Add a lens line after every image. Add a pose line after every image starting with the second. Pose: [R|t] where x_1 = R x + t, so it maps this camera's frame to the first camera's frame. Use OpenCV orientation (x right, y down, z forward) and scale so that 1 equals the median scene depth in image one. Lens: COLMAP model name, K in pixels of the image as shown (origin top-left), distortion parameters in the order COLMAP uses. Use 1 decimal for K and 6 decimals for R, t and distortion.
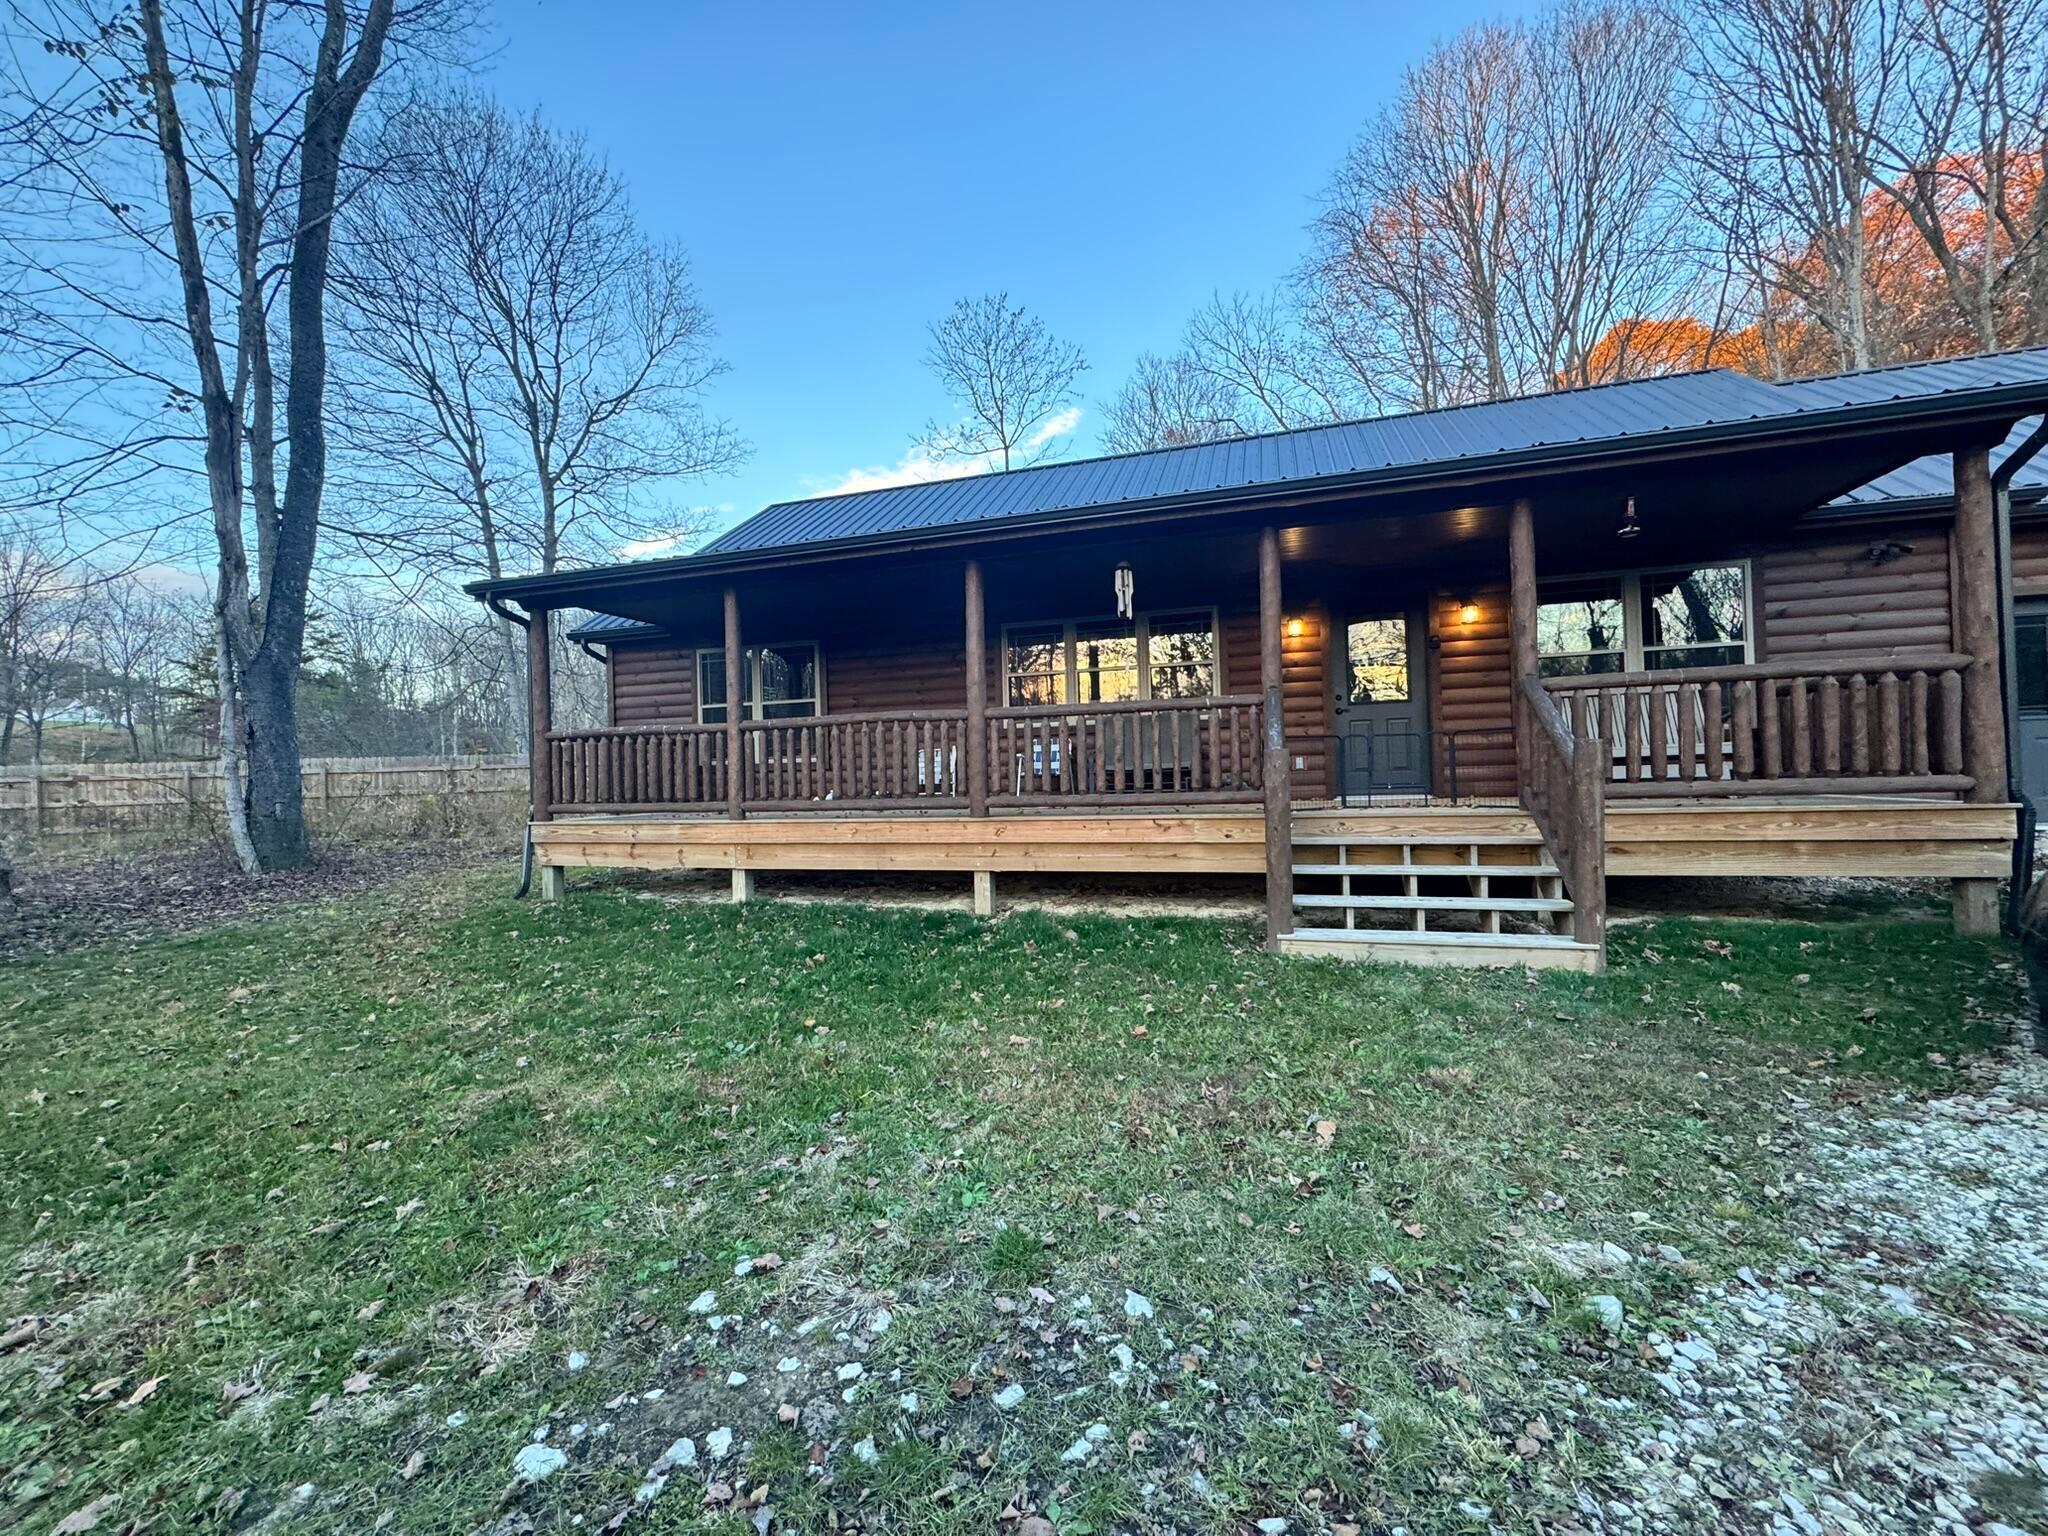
lens RADIAL K [[813.5, 0, 1029.0], [0, 813.5, 773.9], [0, 0, 1]] dist [-0.000094, -0.000546]
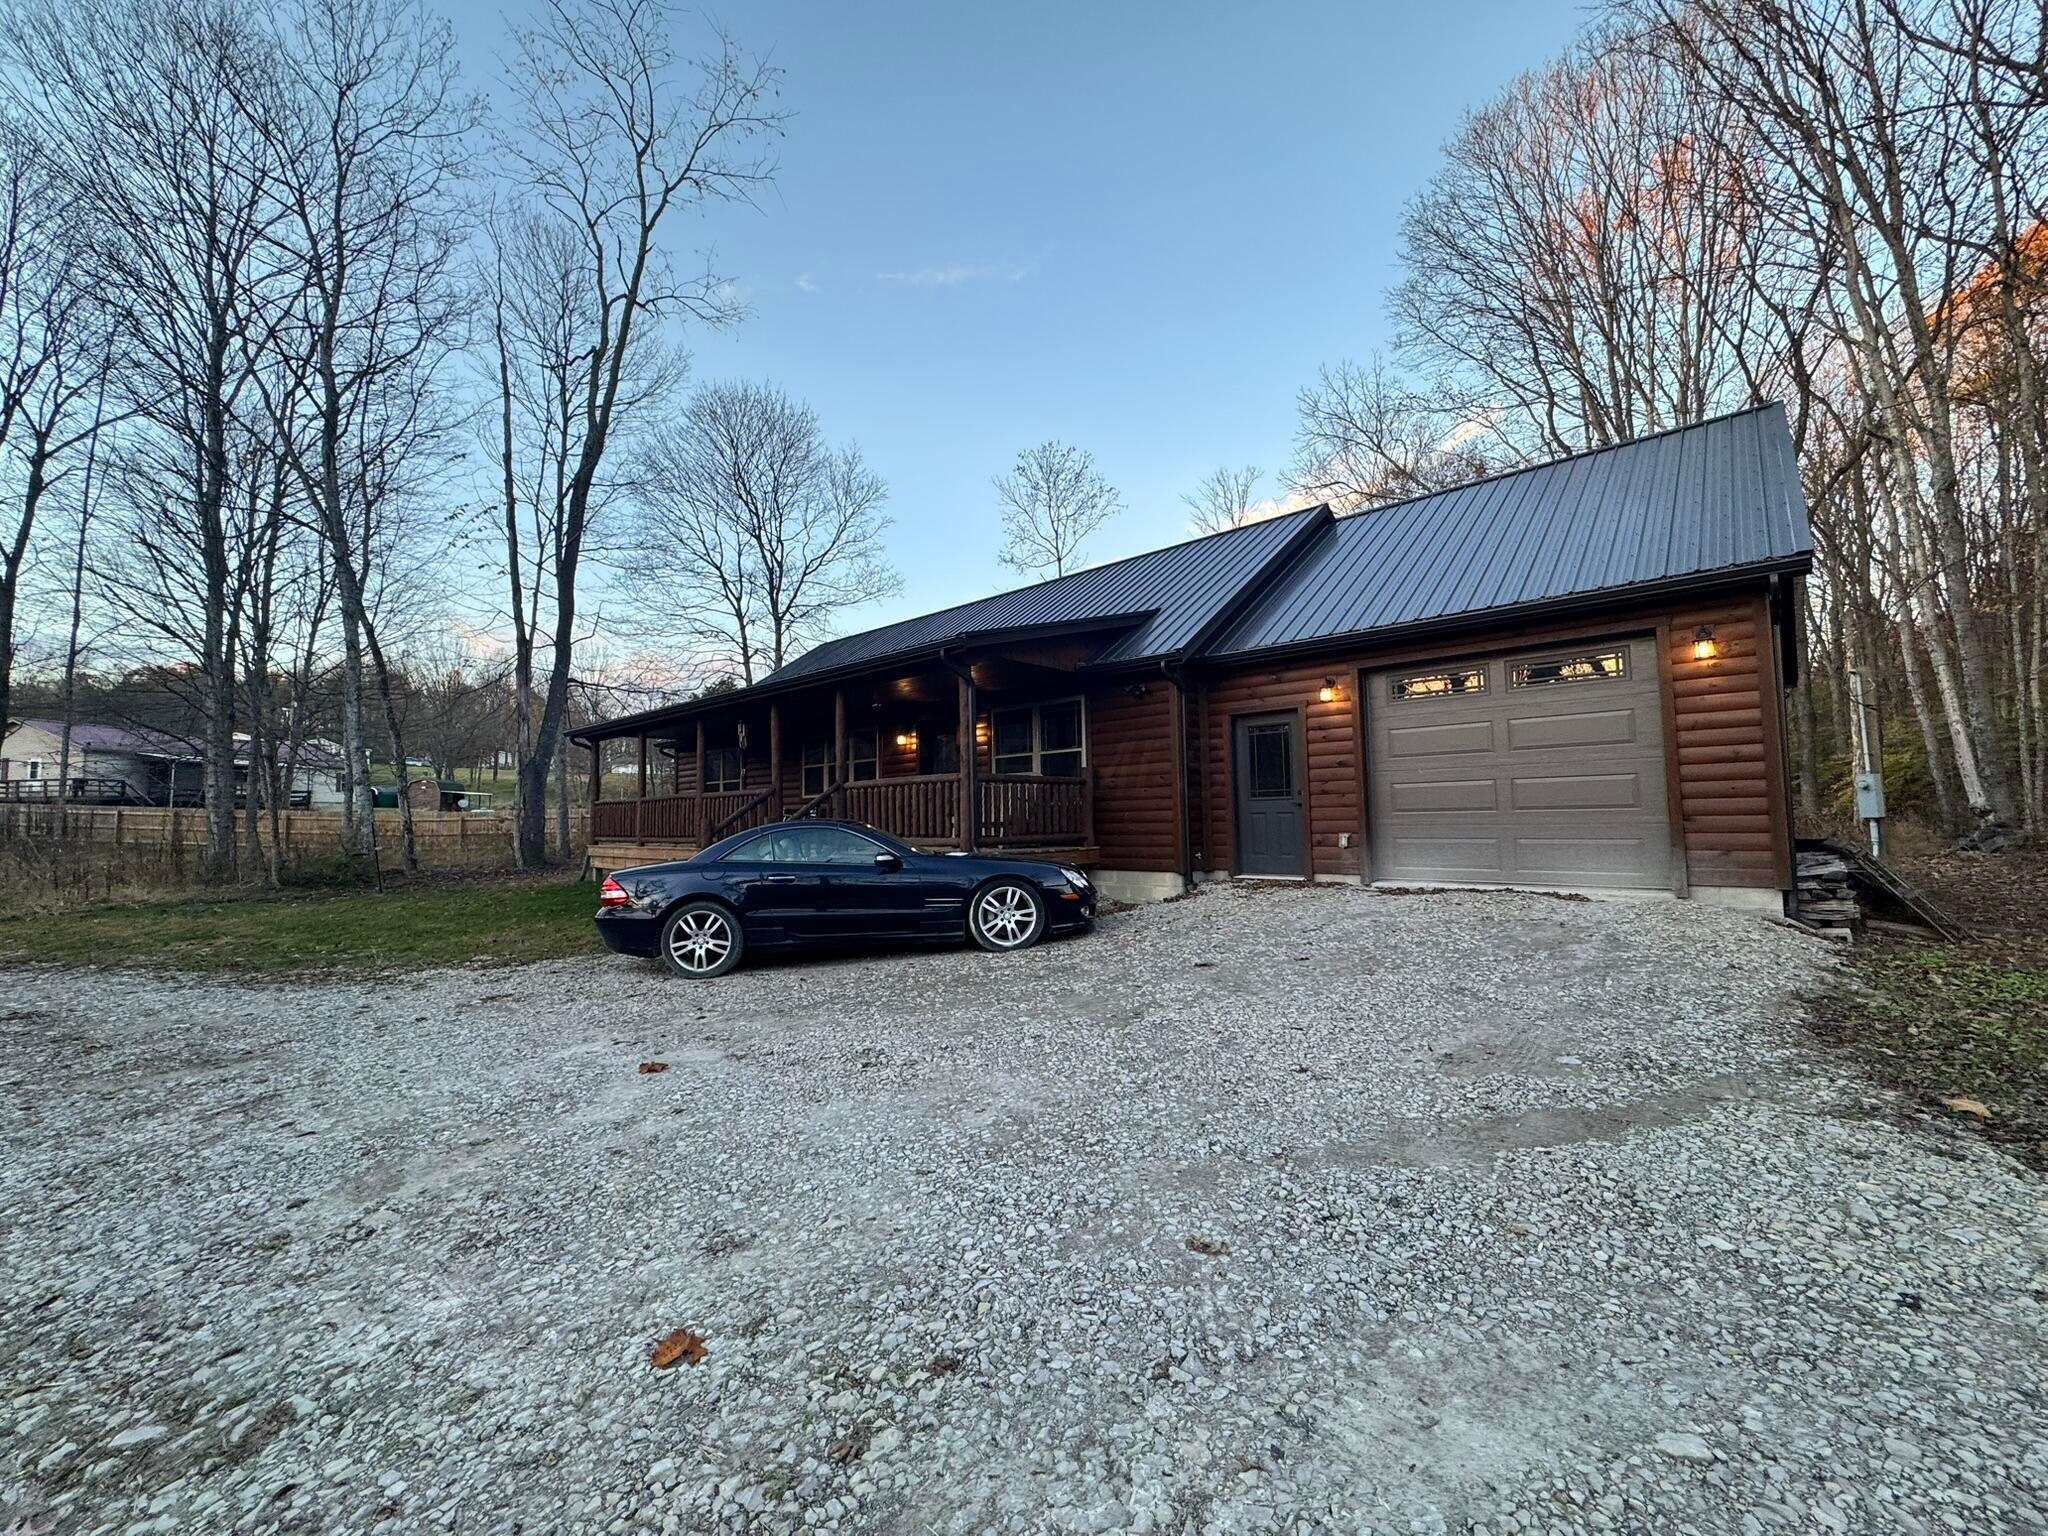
lens RADIAL K [[813.5, 0, 1015.9], [0, 813.5, 765.9], [0, 0, 1]] dist [-0.000094, -0.000546]
pose [[0.904606, -0.015394, -0.425970, 0.431065], [-0.009906, 0.998318, -0.057115, -0.011979], [0.426133, 0.055887, 0.902933, -0.139611]]
